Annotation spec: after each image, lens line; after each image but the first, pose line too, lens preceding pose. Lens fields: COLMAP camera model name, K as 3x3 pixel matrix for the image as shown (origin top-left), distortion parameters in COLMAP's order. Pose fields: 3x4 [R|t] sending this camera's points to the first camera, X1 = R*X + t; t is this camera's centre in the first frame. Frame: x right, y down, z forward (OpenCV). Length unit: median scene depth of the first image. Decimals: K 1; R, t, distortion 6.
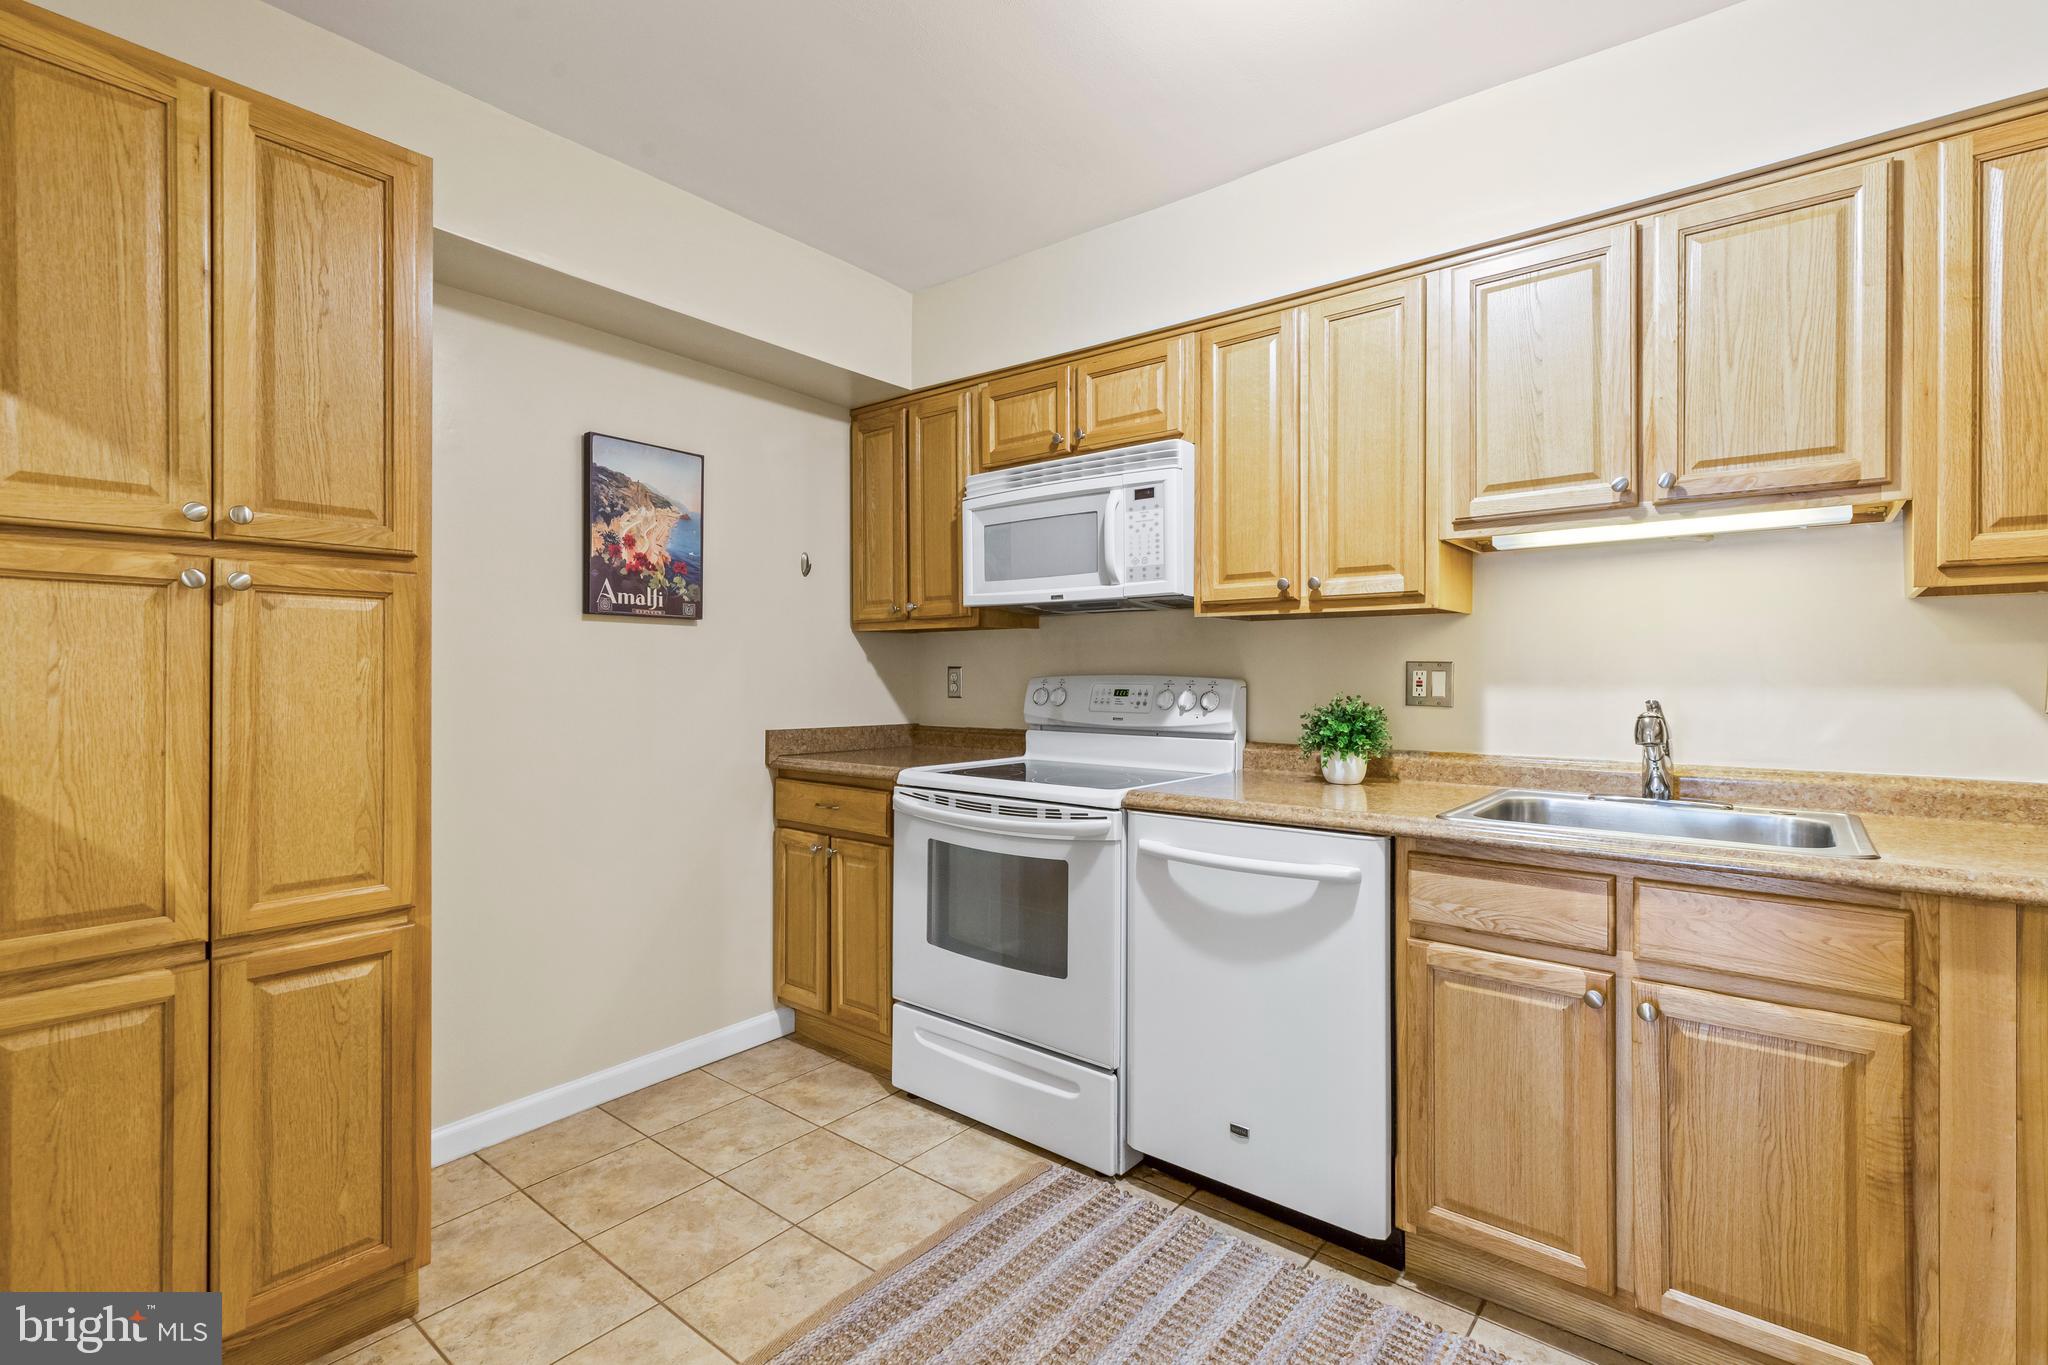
lens RADIAL K [[924.6, 0, 1053.7], [0, 924.6, 670.2], [0, 0, 1]] dist [0.004412, 0.000159]
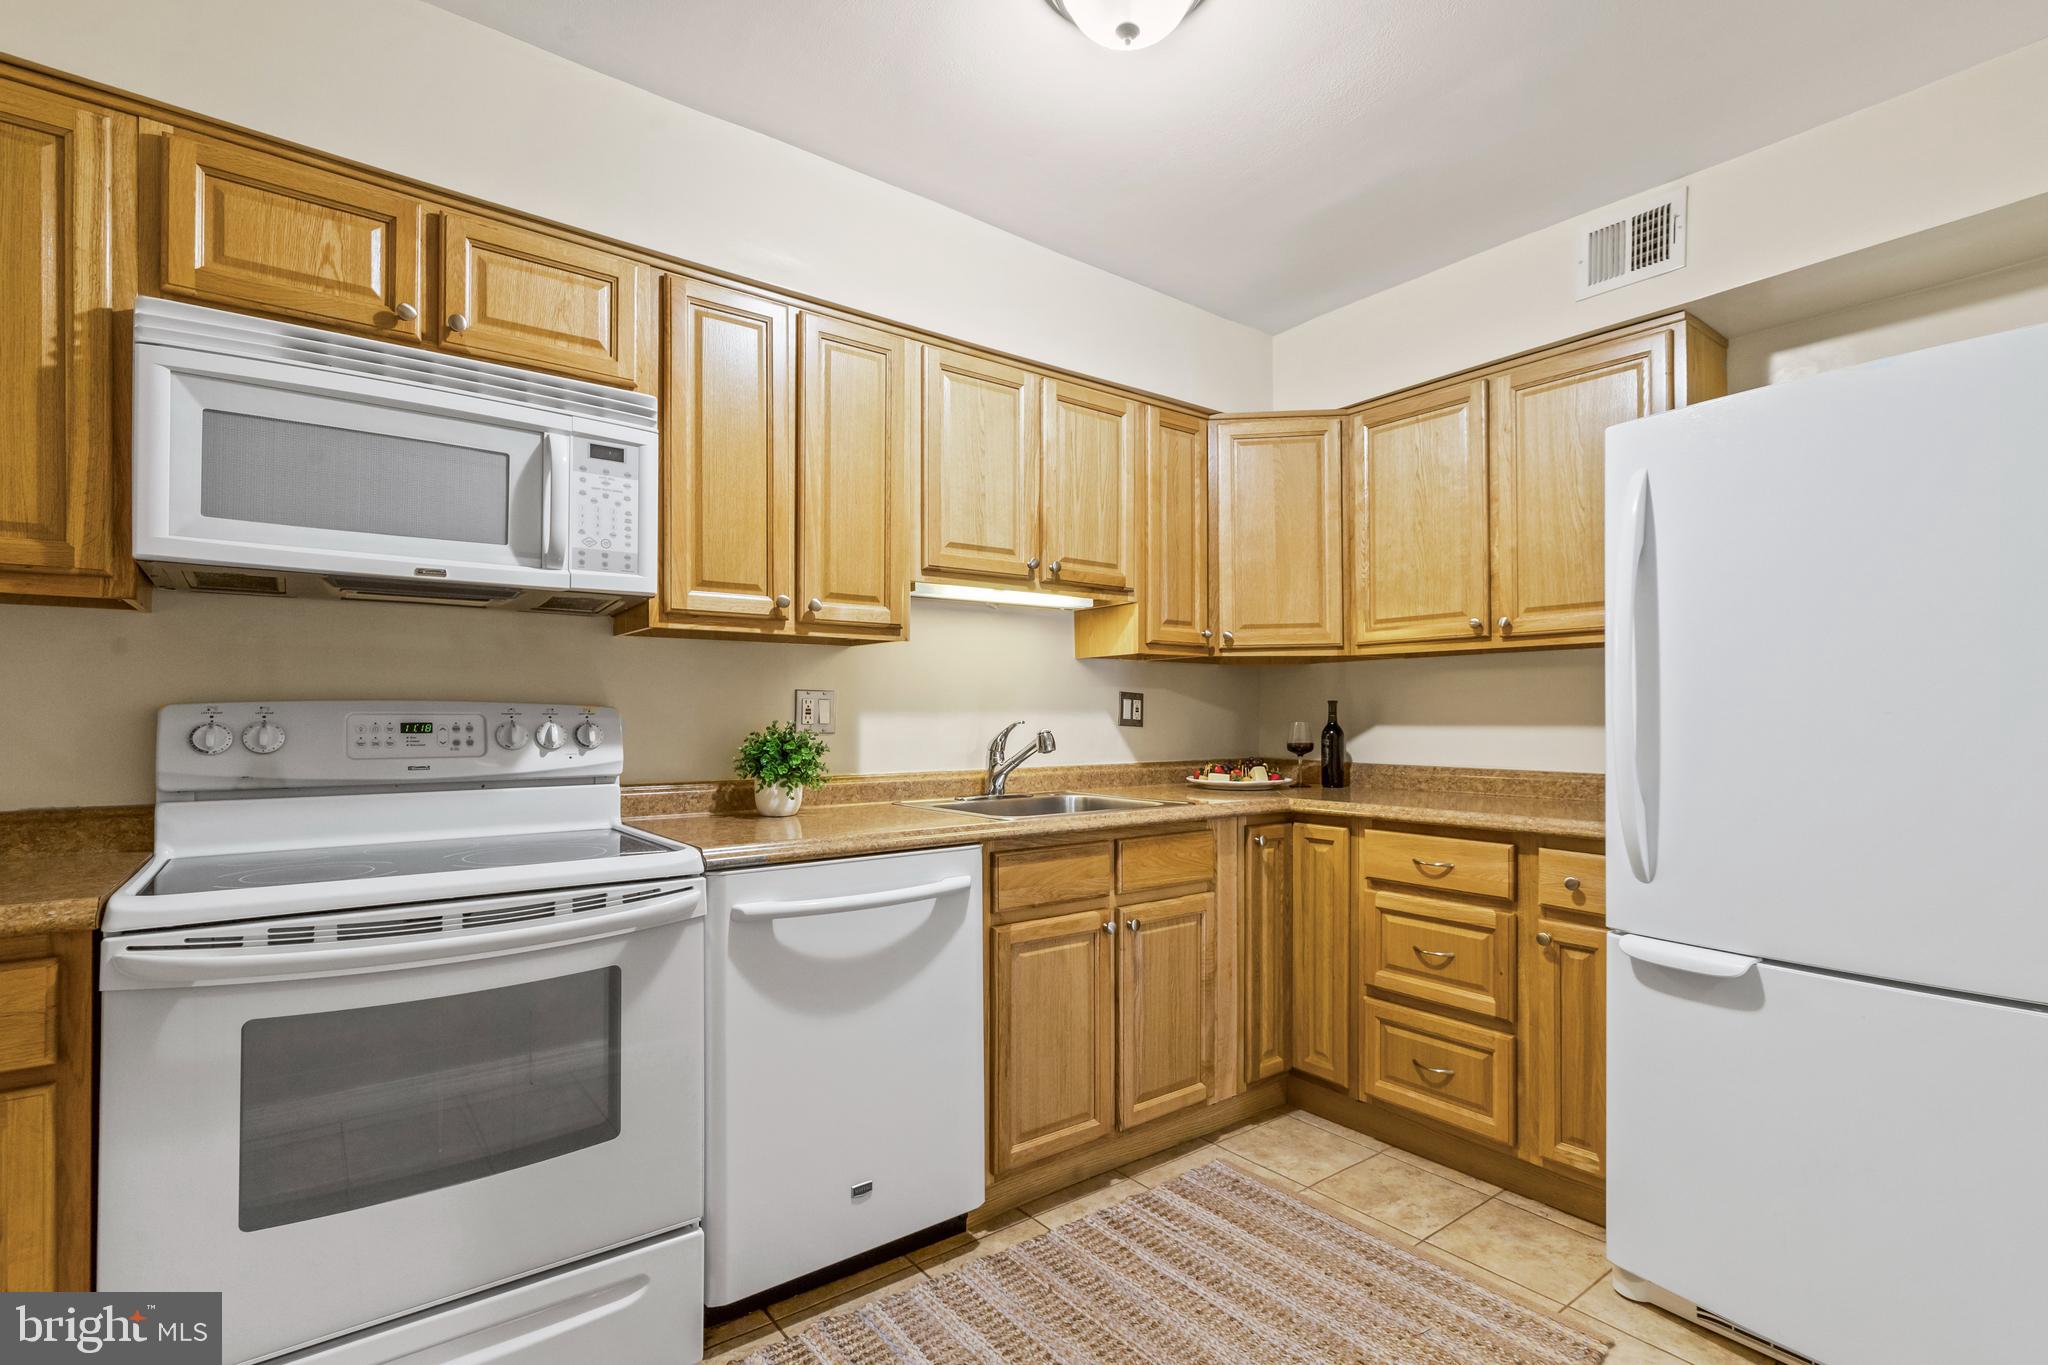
lens RADIAL K [[956.8, 0, 1055.4], [0, 956.8, 704.7], [0, 0, 1]] dist [-0.000115, -0.000477]
pose [[0.230885, 0.010740, 0.972922, -0.605677], [-0.001015, 0.999941, -0.010798, 0.018958], [-0.972980, 0.001506, 0.230883, 0.515815]]
